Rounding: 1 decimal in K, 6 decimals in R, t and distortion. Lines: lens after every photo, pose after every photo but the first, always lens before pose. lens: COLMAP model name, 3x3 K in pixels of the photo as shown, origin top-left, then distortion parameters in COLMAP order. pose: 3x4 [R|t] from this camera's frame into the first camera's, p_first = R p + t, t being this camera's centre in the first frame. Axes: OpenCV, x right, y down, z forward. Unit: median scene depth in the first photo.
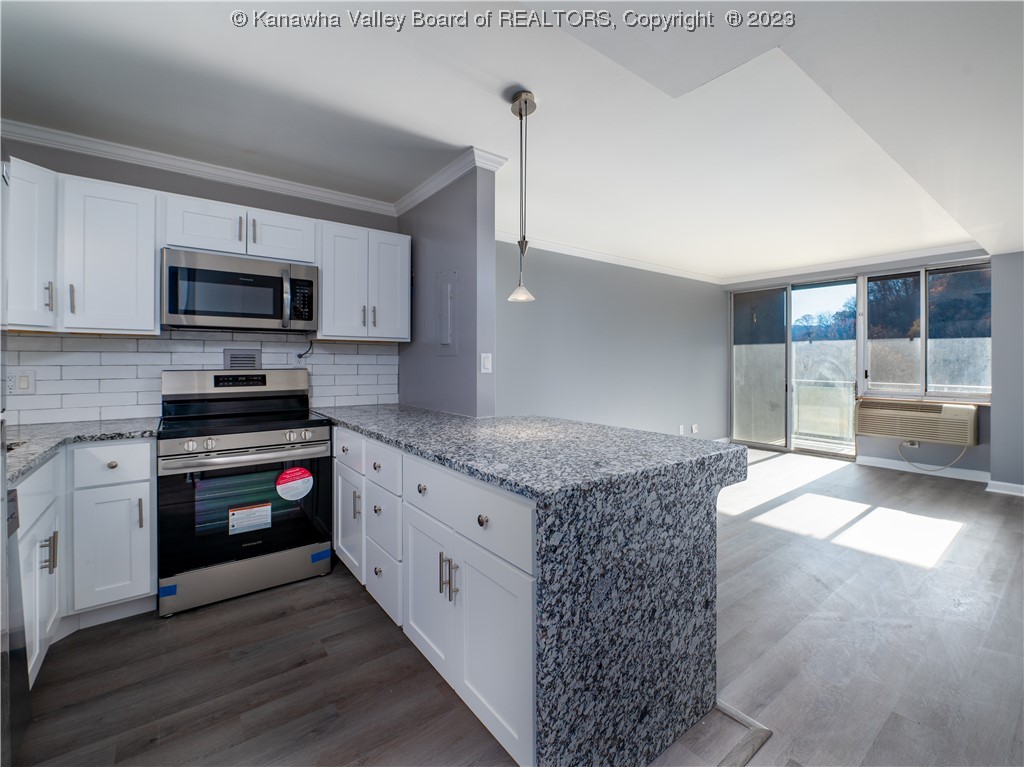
lens RADIAL K [[461.1, 0, 568.7], [0, 461.1, 386.0], [0, 0, 1]] dist [-0.009588, -0.000760]
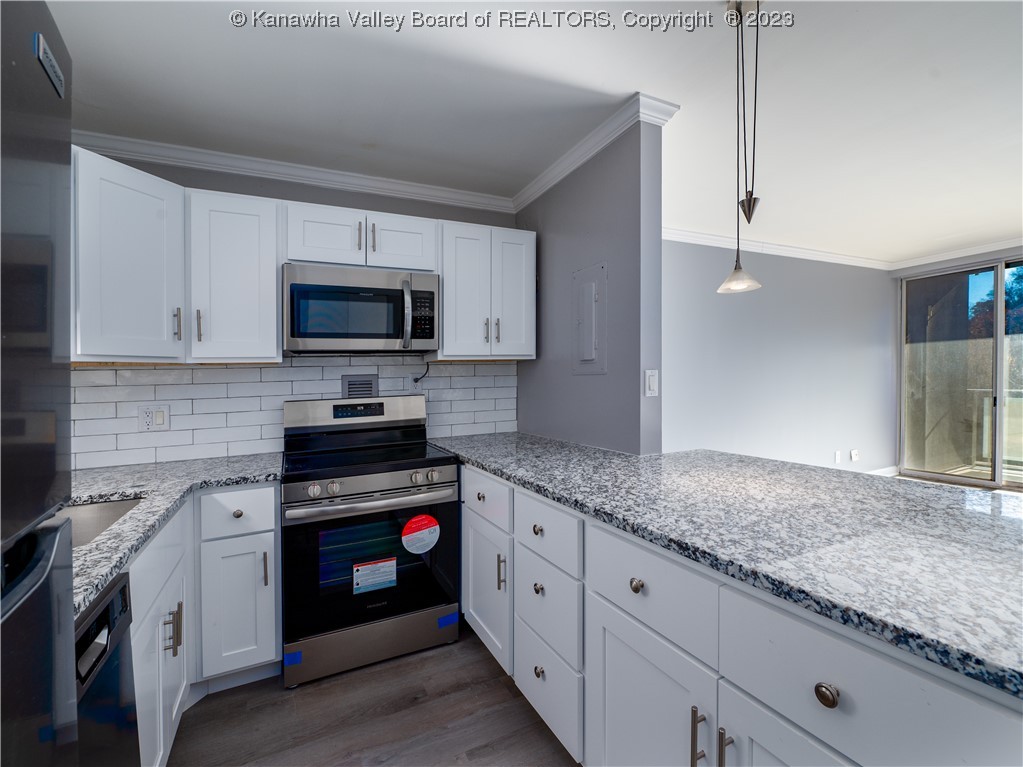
lens RADIAL K [[460.6, 0, 514.0], [0, 460.6, 392.0], [0, 0, 1]] dist [-0.009588, -0.000760]
pose [[0.968408, -0.024079, -0.248207, -0.223783], [0.019333, 0.999581, -0.021540, -0.024730], [0.248622, 0.016061, 0.968467, 0.234301]]
